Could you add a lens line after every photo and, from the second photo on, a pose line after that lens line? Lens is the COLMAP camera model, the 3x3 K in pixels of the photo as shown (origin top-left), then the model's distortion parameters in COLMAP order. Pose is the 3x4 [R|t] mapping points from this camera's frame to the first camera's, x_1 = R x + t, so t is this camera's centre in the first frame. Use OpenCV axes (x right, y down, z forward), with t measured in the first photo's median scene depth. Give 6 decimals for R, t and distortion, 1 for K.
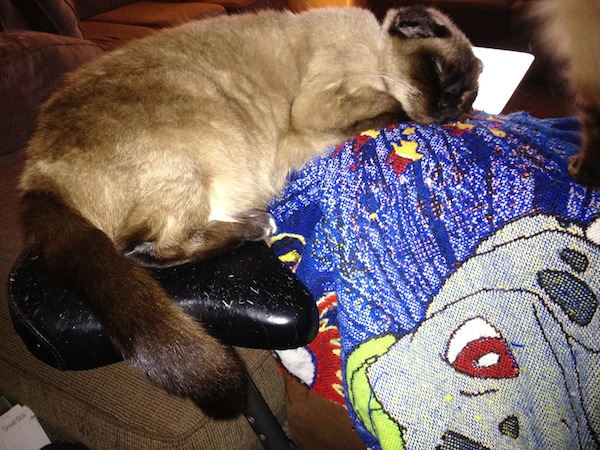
lens RADIAL K [[584.9, 0, 300.0], [0, 584.9, 225.0], [0, 0, 1]] dist [0.123245, -0.231026]
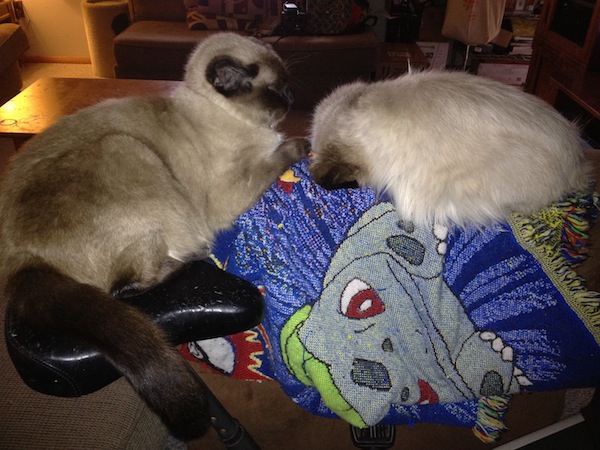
lens RADIAL K [[584.9, 0, 300.0], [0, 584.9, 225.0], [0, 0, 1]] dist [0.123245, -0.231026]
pose [[0.892081, -0.202552, 0.403936, -0.399565], [0.216855, 0.976147, 0.010567, -0.021544], [-0.396441, 0.078169, 0.914726, -0.310825]]
